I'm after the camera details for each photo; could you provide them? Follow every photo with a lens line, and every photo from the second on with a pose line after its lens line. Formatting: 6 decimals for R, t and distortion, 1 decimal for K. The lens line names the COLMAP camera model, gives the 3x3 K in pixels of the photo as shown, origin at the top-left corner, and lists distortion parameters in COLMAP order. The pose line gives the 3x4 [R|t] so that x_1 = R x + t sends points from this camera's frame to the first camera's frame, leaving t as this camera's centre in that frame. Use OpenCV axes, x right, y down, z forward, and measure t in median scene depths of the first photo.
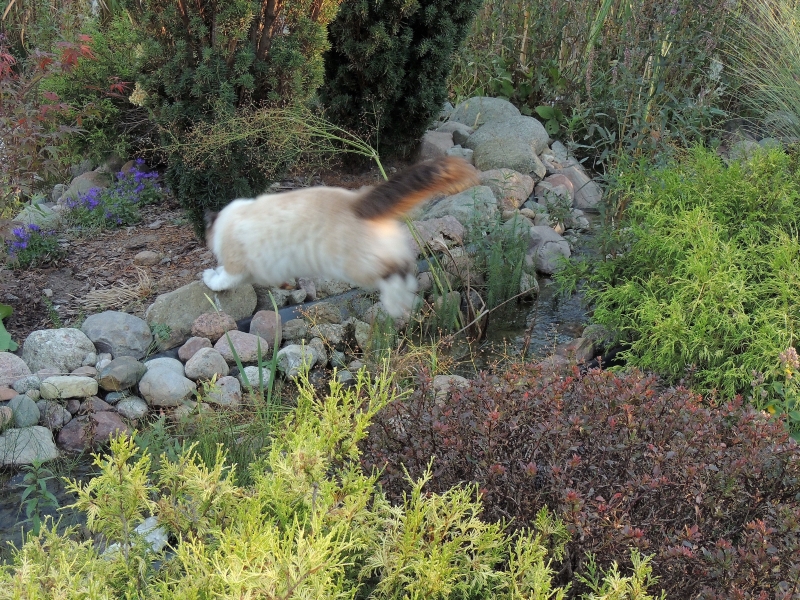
lens RADIAL K [[1081.8, 0, 398.5], [0, 1081.8, 299.4], [0, 0, 1]] dist [-0.043792, 0.000000]
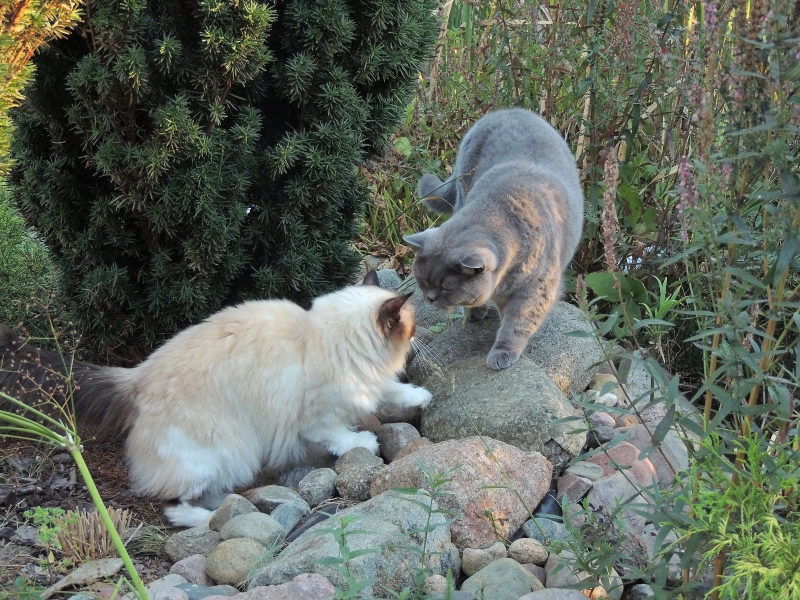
lens RADIAL K [[2151.5, 0, 401.0], [0, 2151.5, 300.1], [0, 0, 1]] dist [0.115669, 0.000000]
pose [[0.999495, -0.028559, -0.013900, 0.078445], [0.026137, 0.988194, -0.150963, -0.047664], [0.018047, 0.150523, 0.988442, 0.175079]]
